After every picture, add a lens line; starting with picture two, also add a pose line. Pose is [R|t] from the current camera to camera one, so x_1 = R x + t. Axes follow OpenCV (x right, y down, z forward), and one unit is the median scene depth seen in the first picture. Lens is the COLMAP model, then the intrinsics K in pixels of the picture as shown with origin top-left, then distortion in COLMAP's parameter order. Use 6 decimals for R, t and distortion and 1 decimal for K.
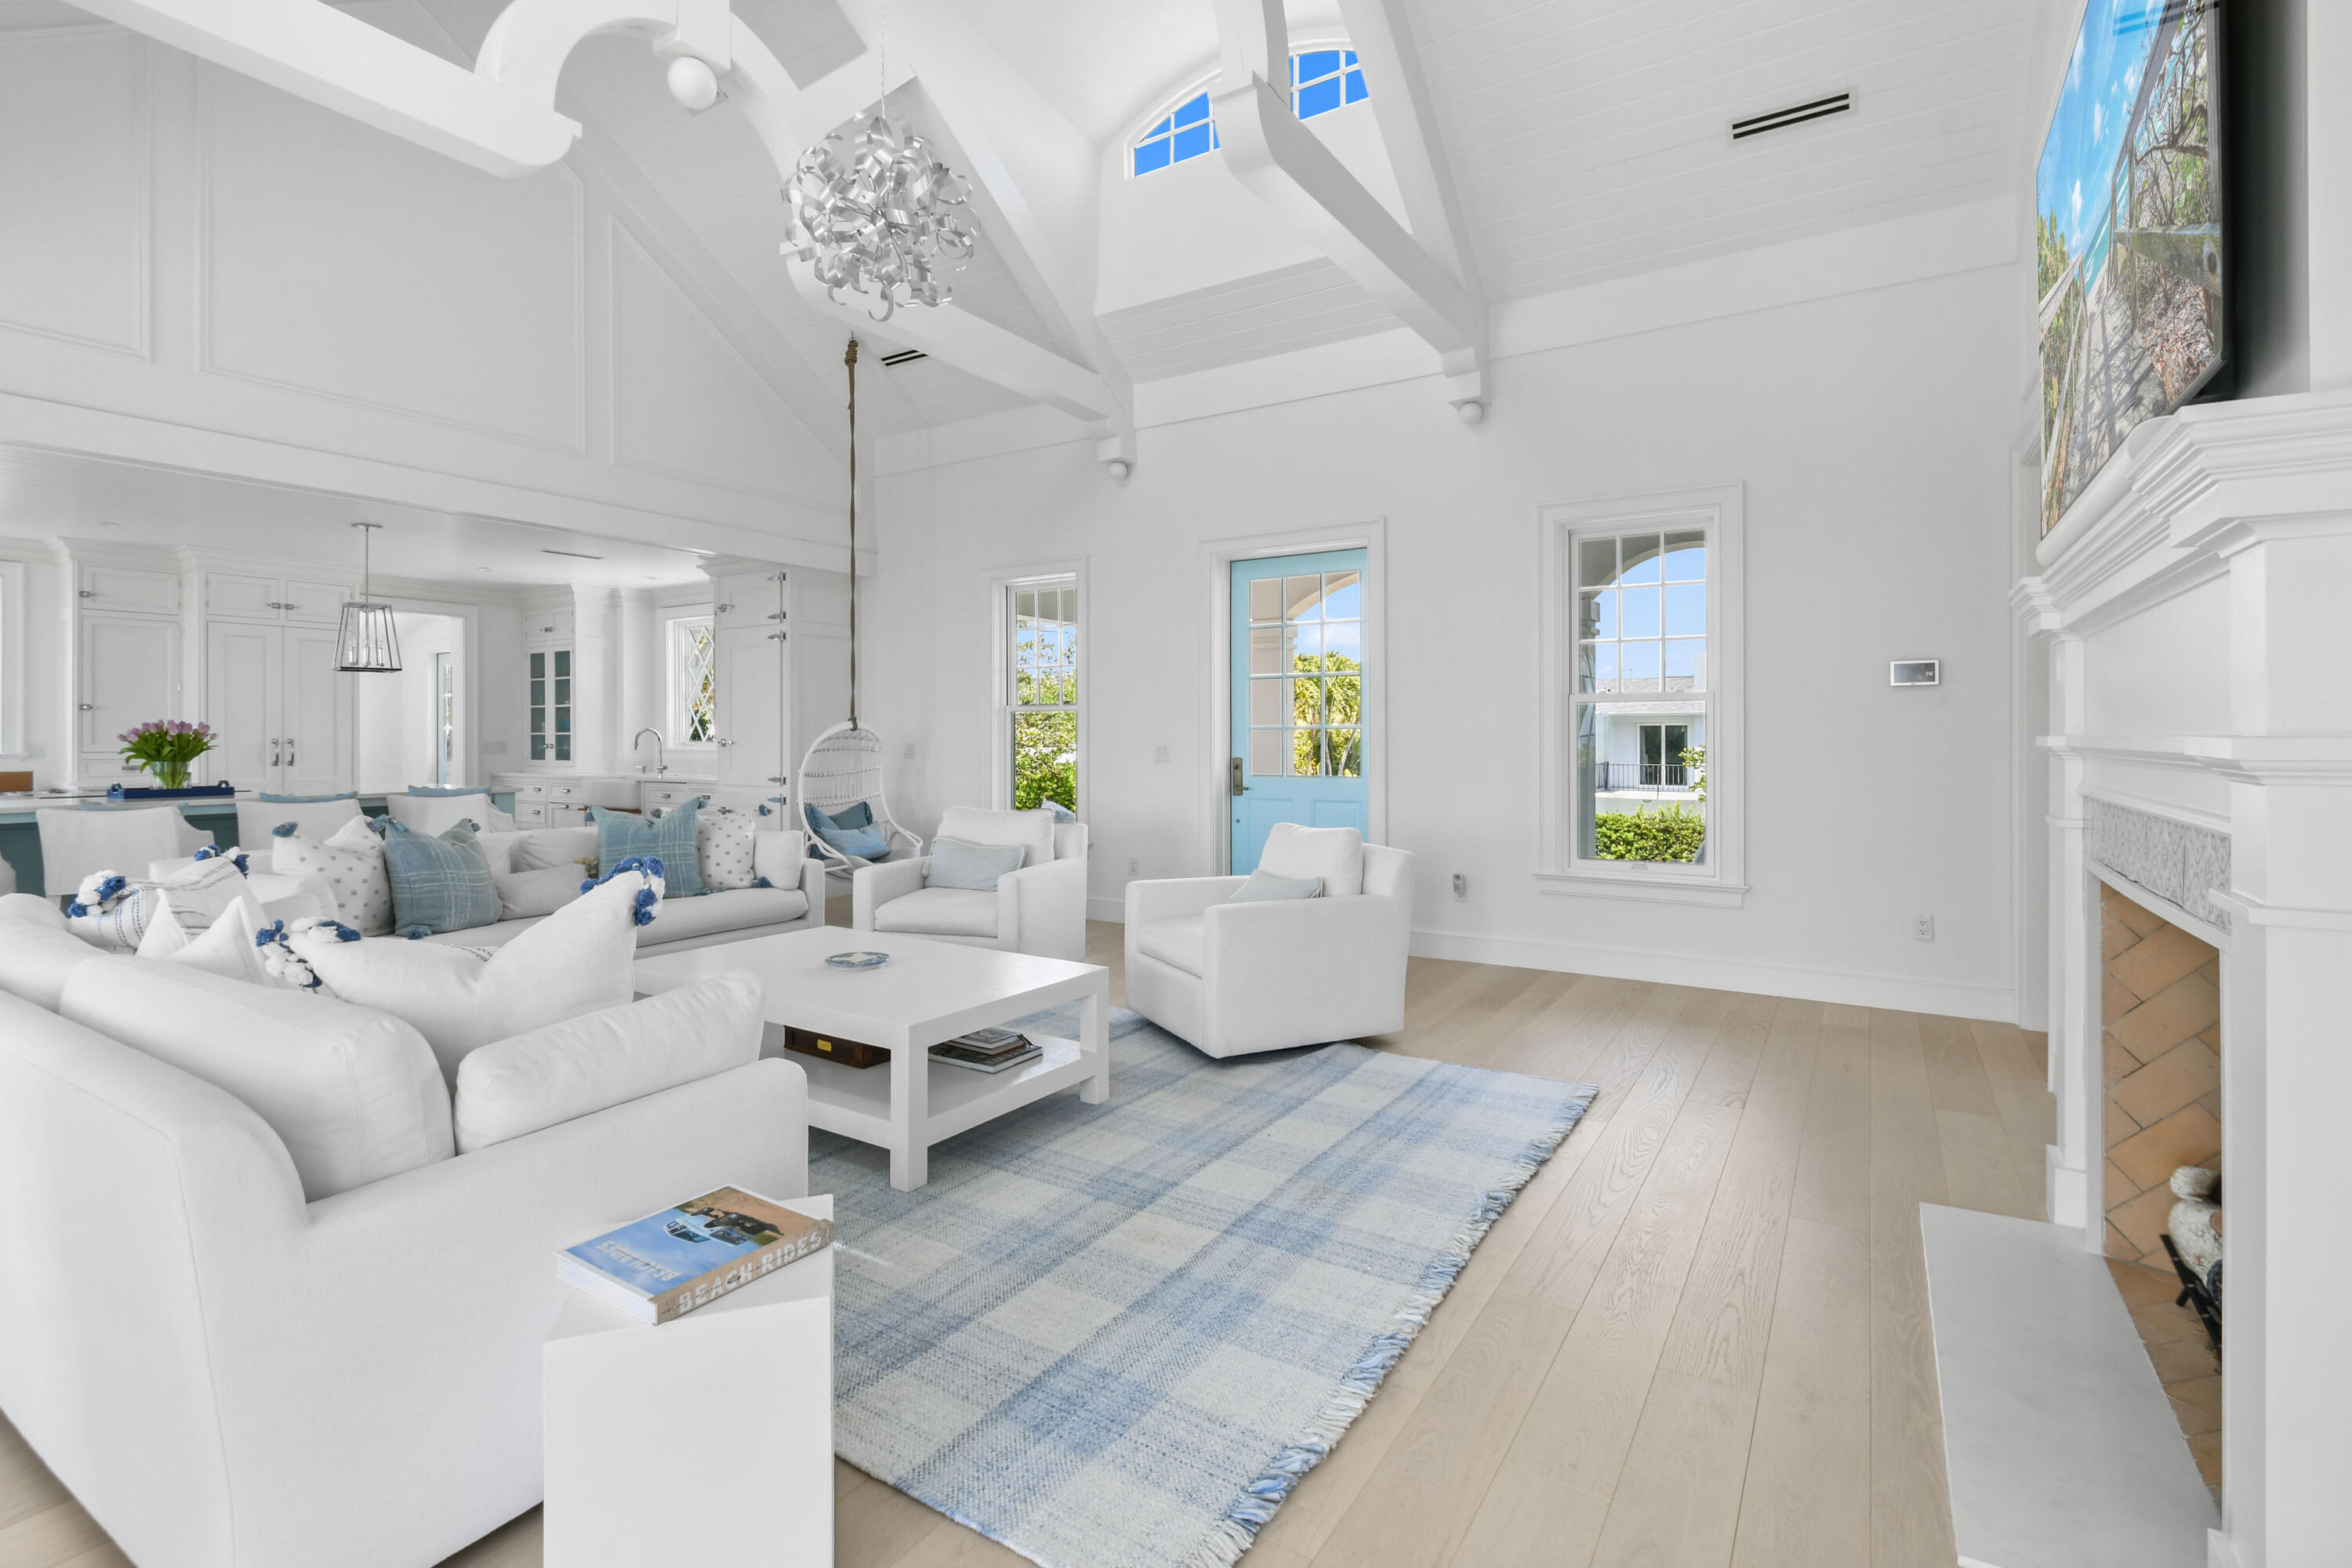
lens RADIAL K [[1035.1, 0, 1173.8], [0, 1035.1, 712.0], [0, 0, 1]] dist [0.012263, -0.000058]
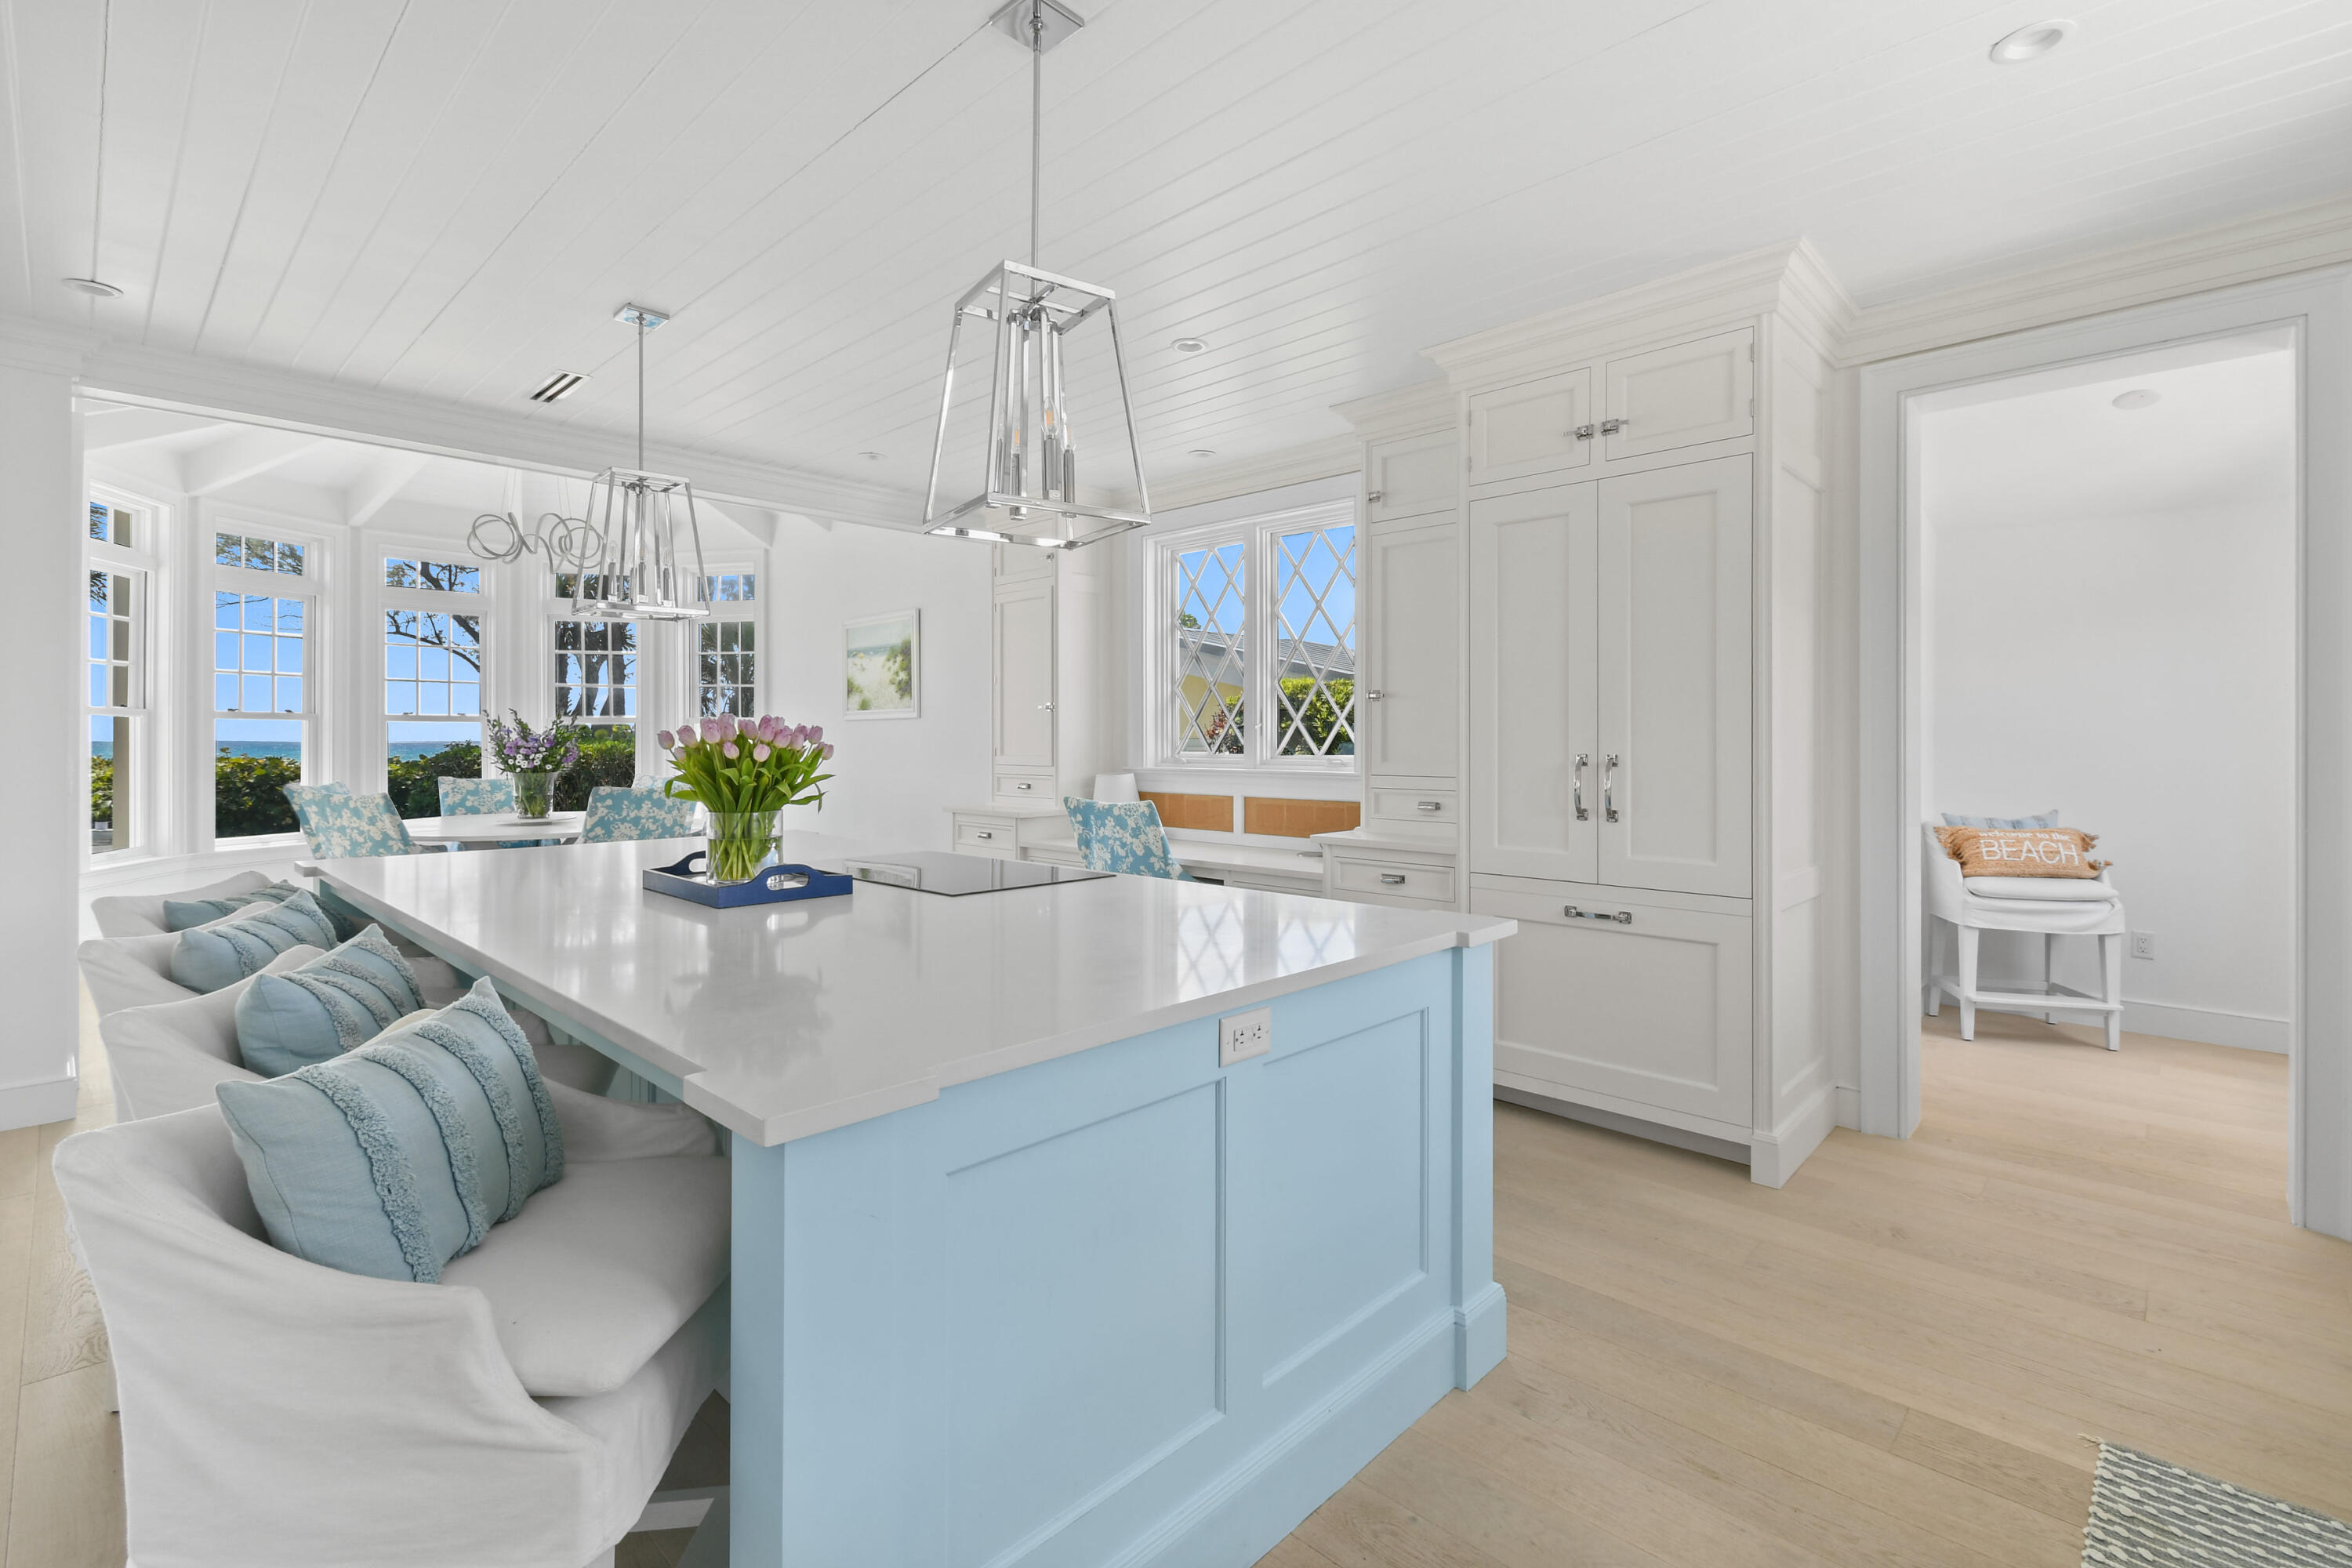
lens RADIAL K [[1046.5, 0, 1221.5], [0, 1046.5, 766.7], [0, 0, 1]] dist [0.001784, -0.000393]
pose [[-0.176423, 0.027443, -0.983932, -1.142613], [0.027274, 0.999364, 0.022983, 0.044377], [0.983936, -0.022781, -0.177060, 2.506035]]
